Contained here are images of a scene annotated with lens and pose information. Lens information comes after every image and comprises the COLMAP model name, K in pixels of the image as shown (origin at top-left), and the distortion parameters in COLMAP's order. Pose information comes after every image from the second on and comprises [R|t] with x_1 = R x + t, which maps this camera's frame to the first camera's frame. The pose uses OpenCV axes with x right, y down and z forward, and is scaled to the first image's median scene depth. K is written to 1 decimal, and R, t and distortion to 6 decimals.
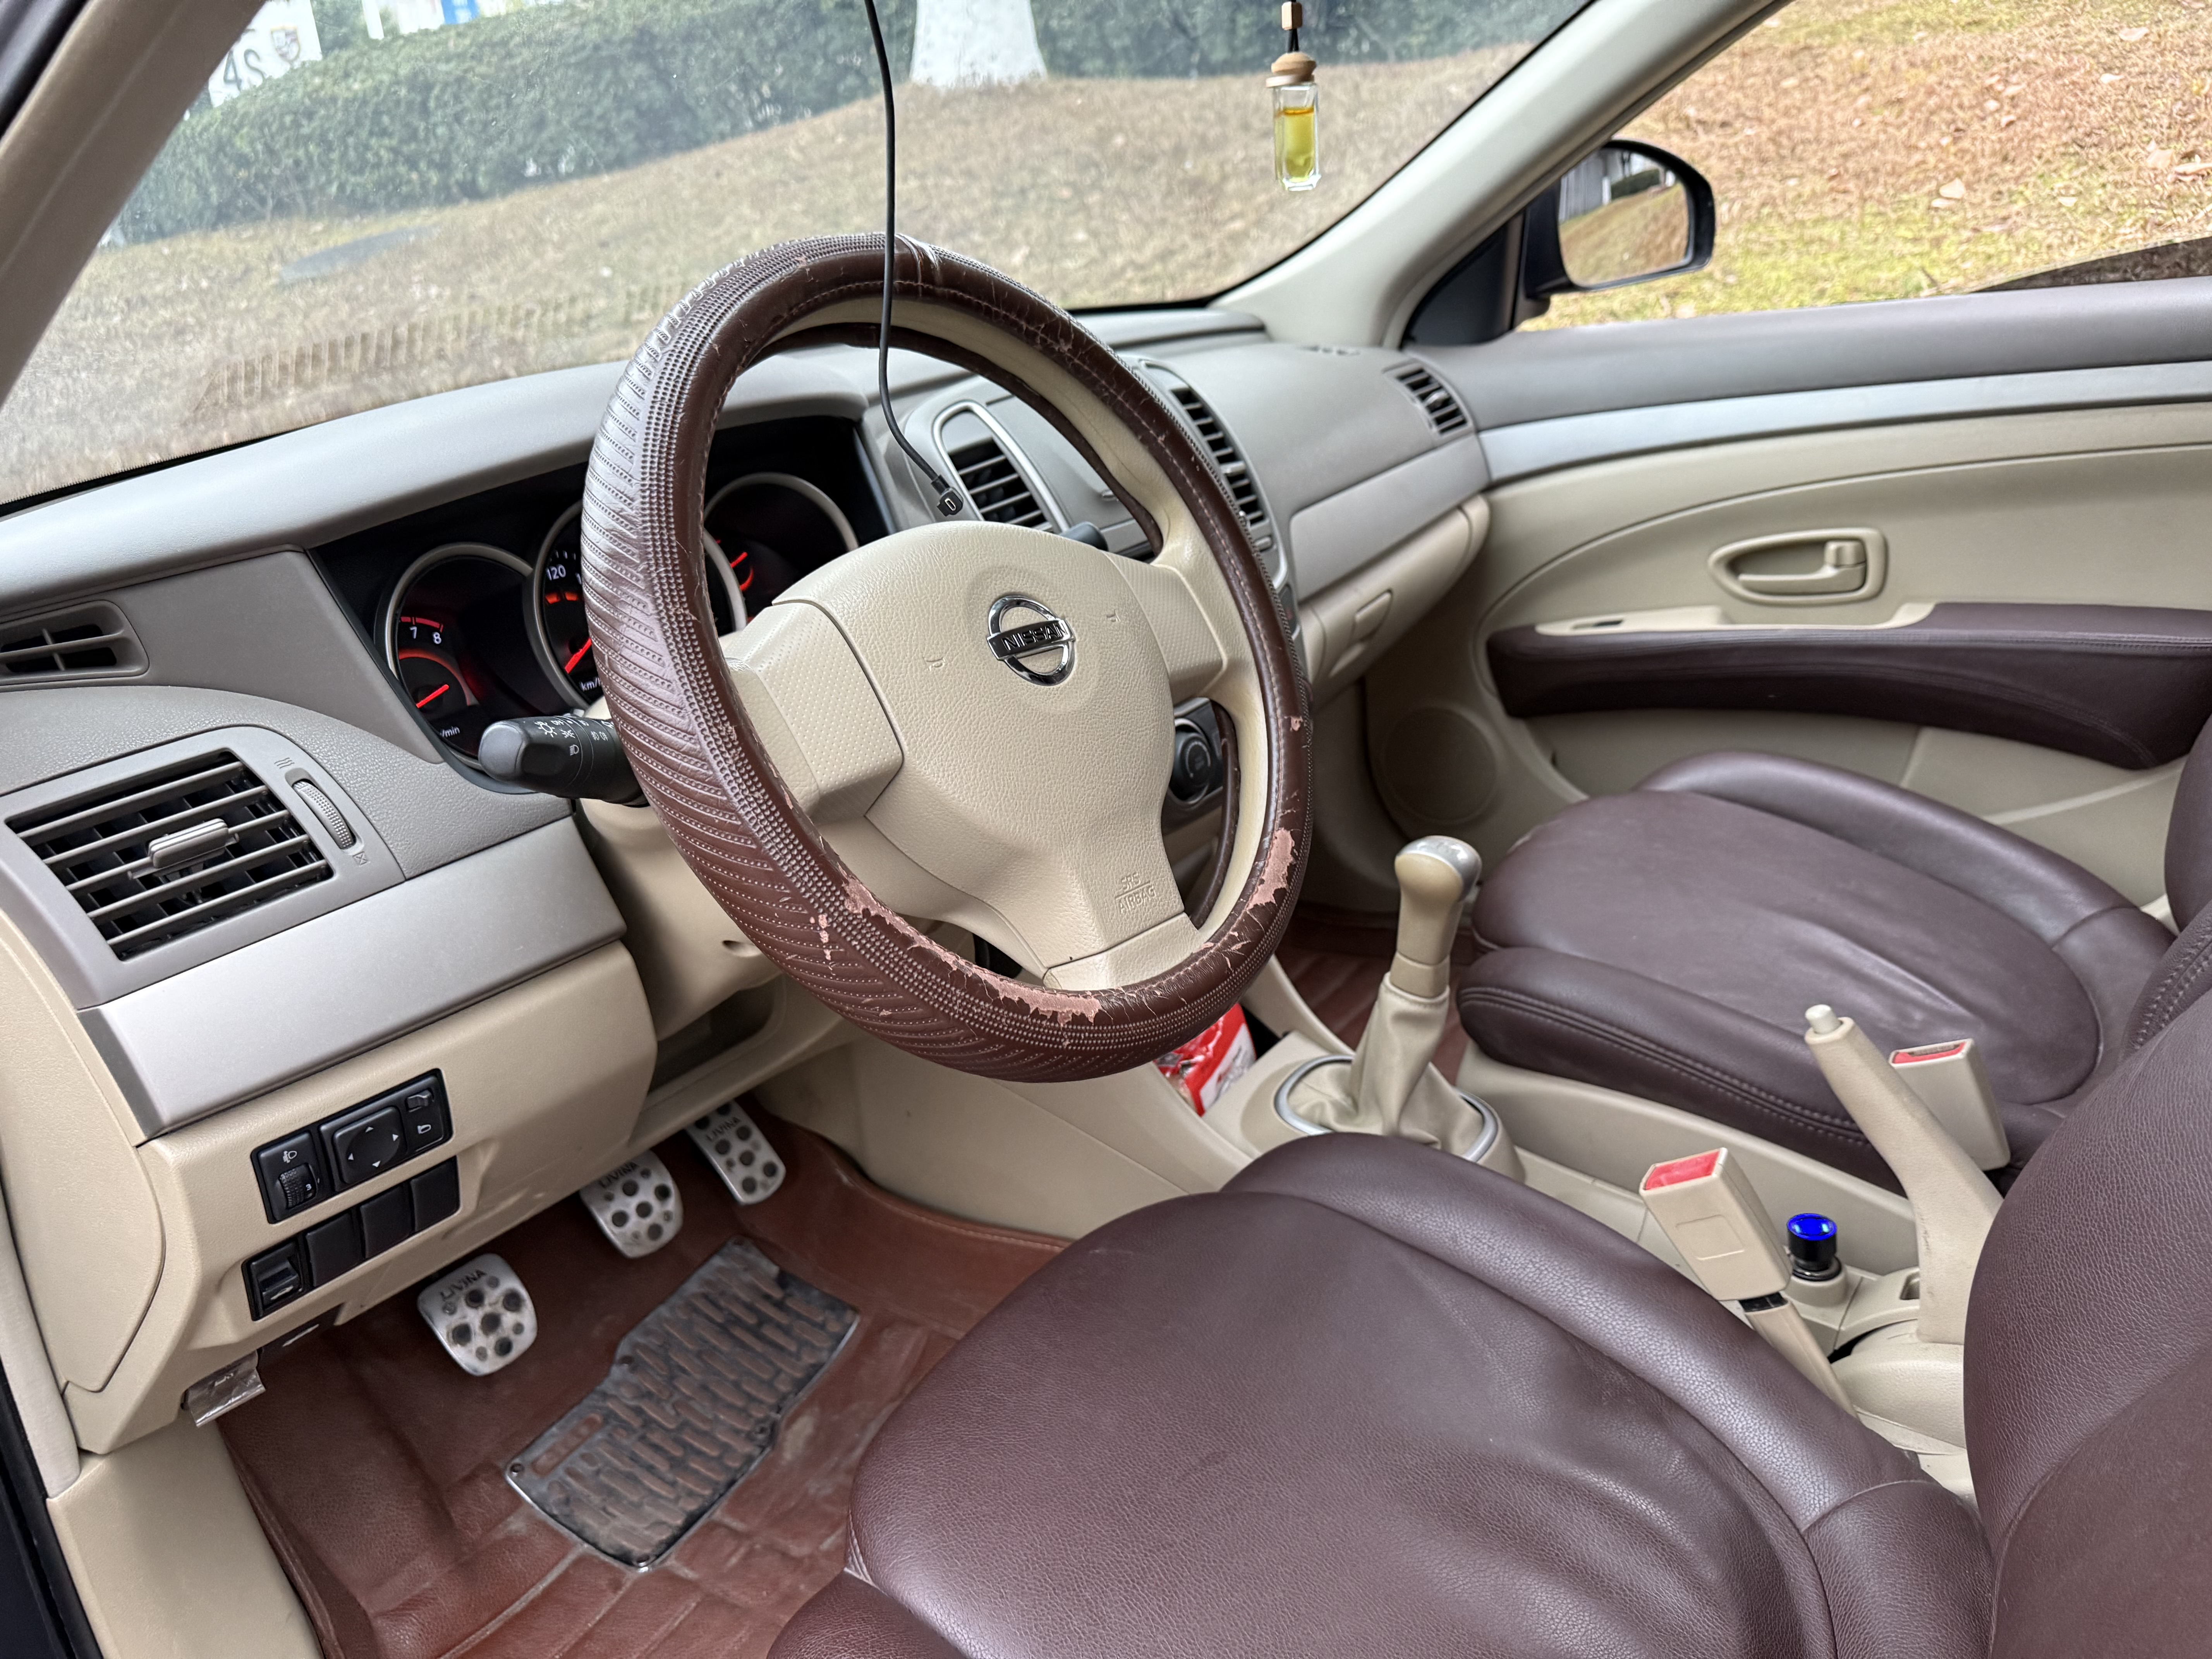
lens RADIAL K [[1570.0, 0, 1103.5], [0, 1570.0, 845.5], [0, 0, 1]] dist [0.007097, -0.018576]
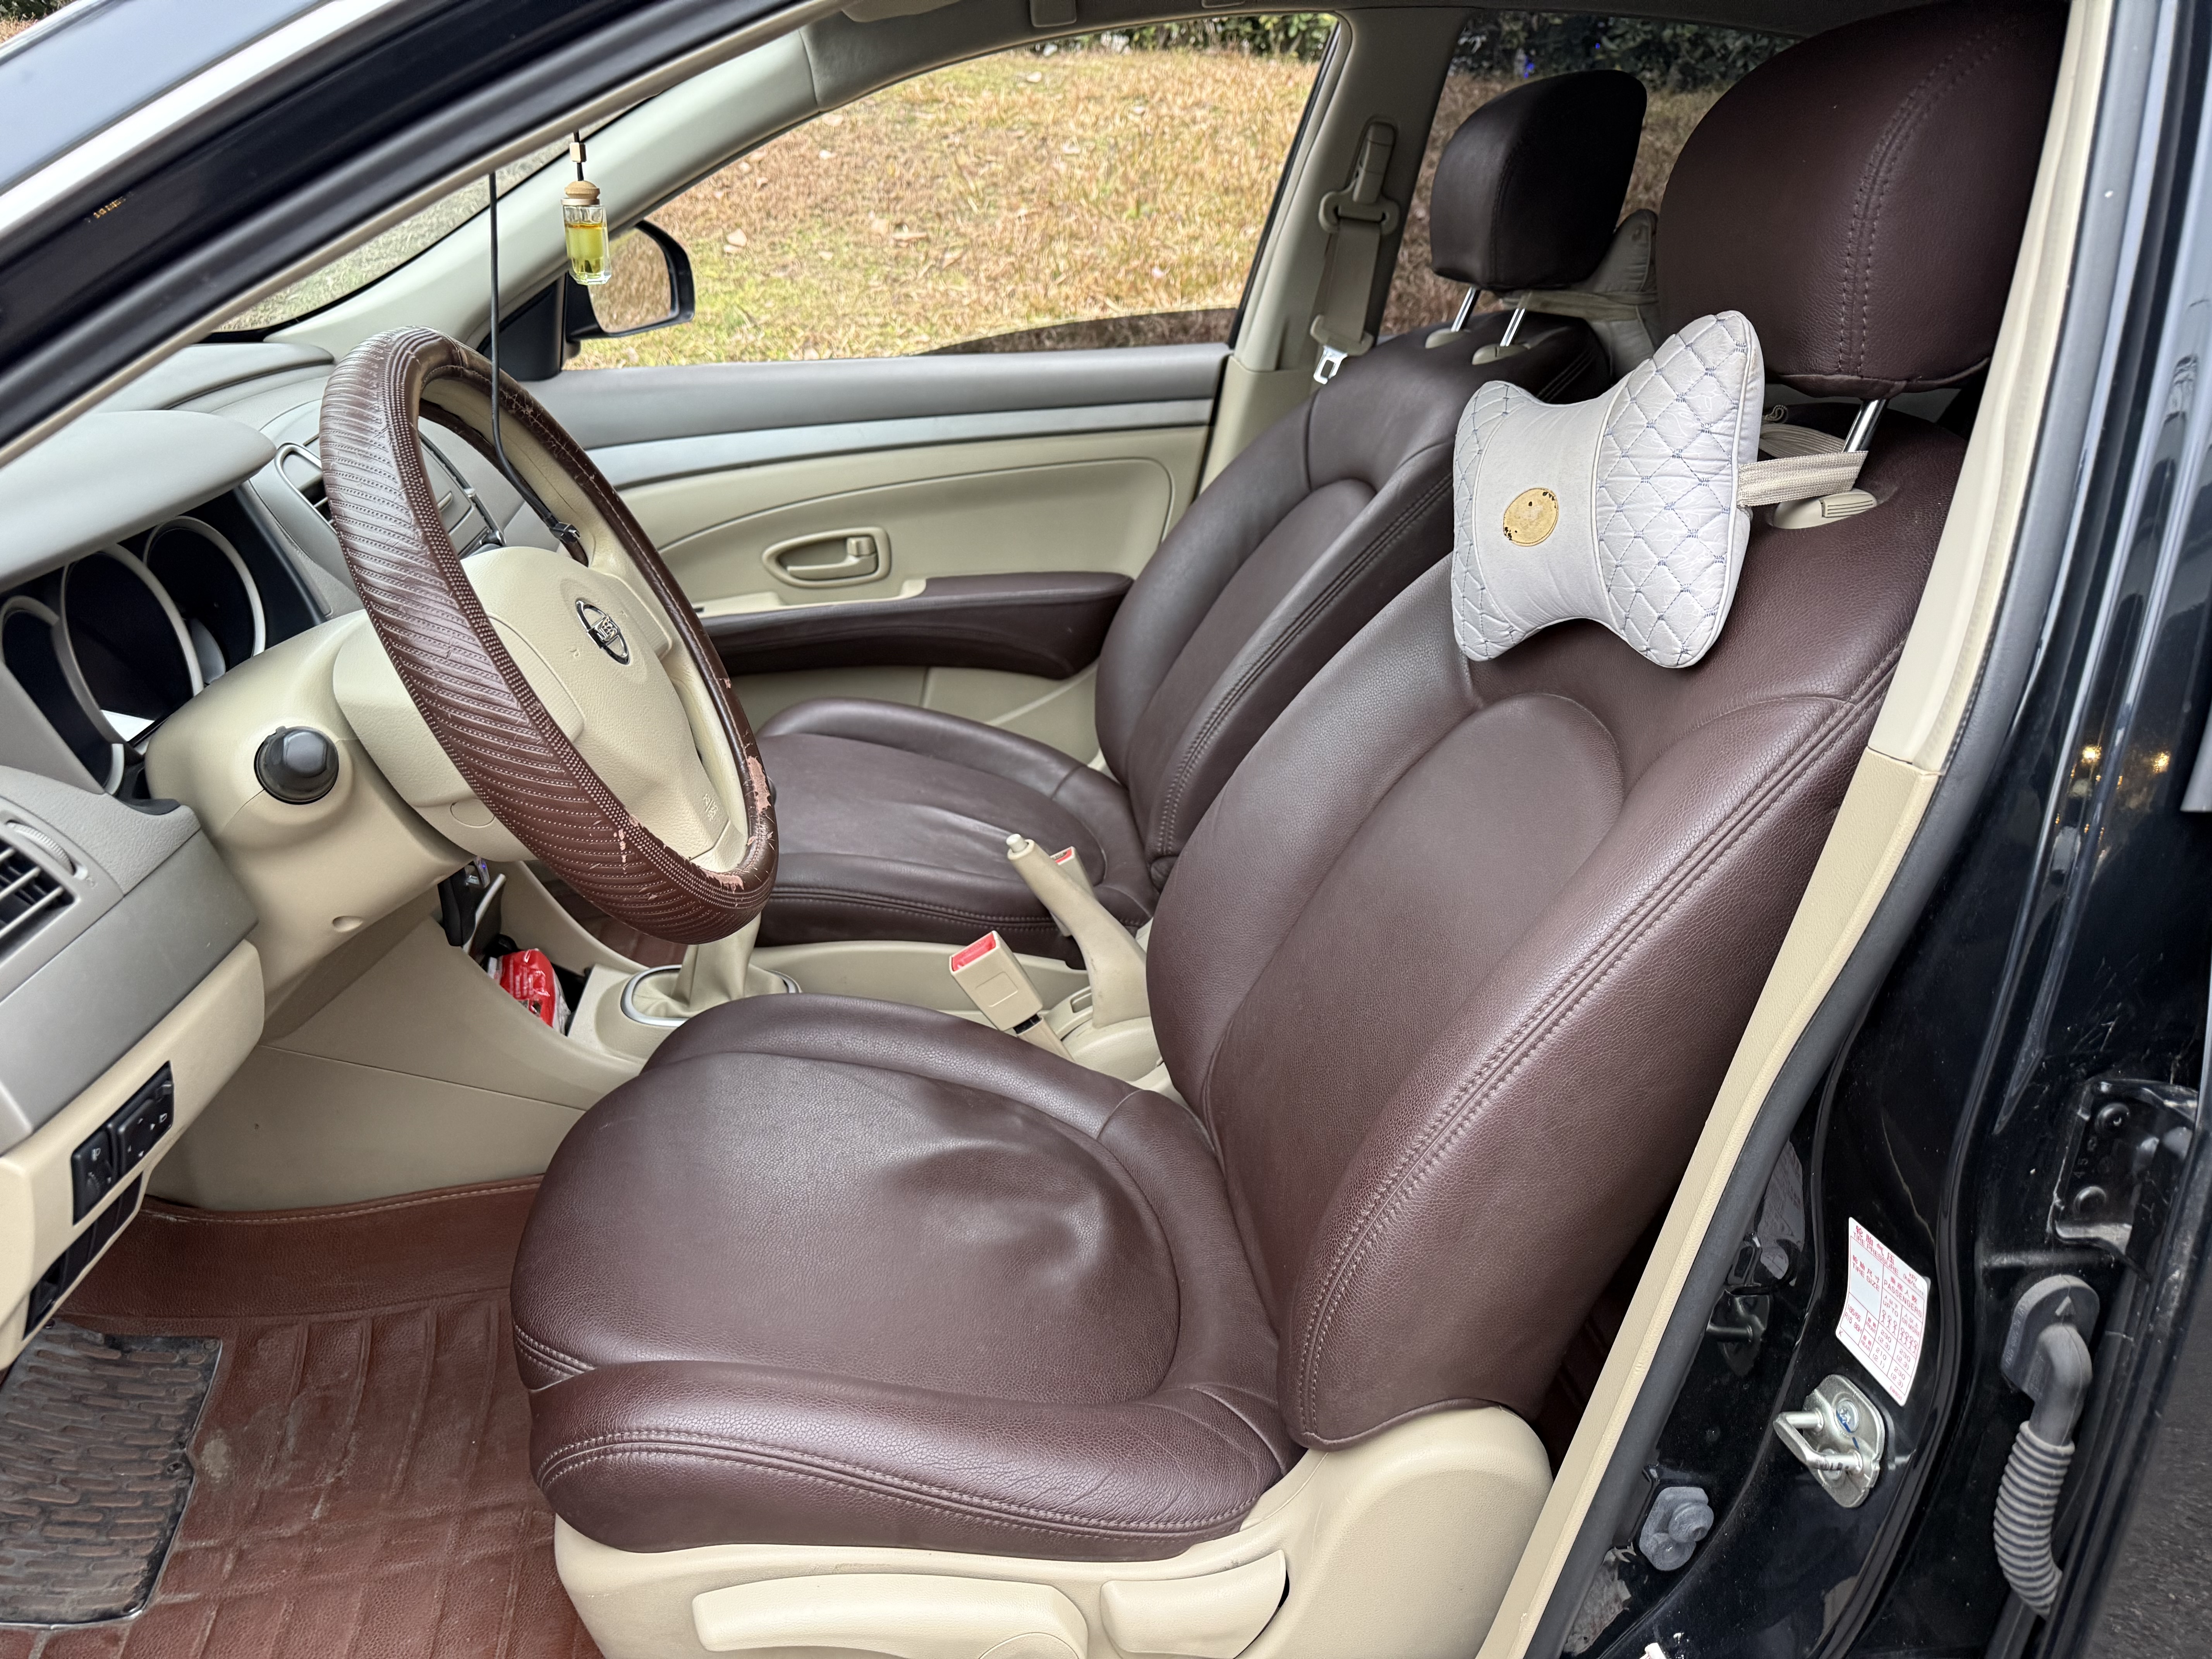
lens RADIAL K [[1570.0, 0, 1103.1], [0, 1570.0, 865.5], [0, 0, 1]] dist [0.007097, -0.018576]
pose [[0.735278, -0.181730, 0.652947, -0.294134], [0.173901, 0.981716, 0.077405, 0.015394], [-0.655076, 0.056634, 0.753438, -0.135147]]
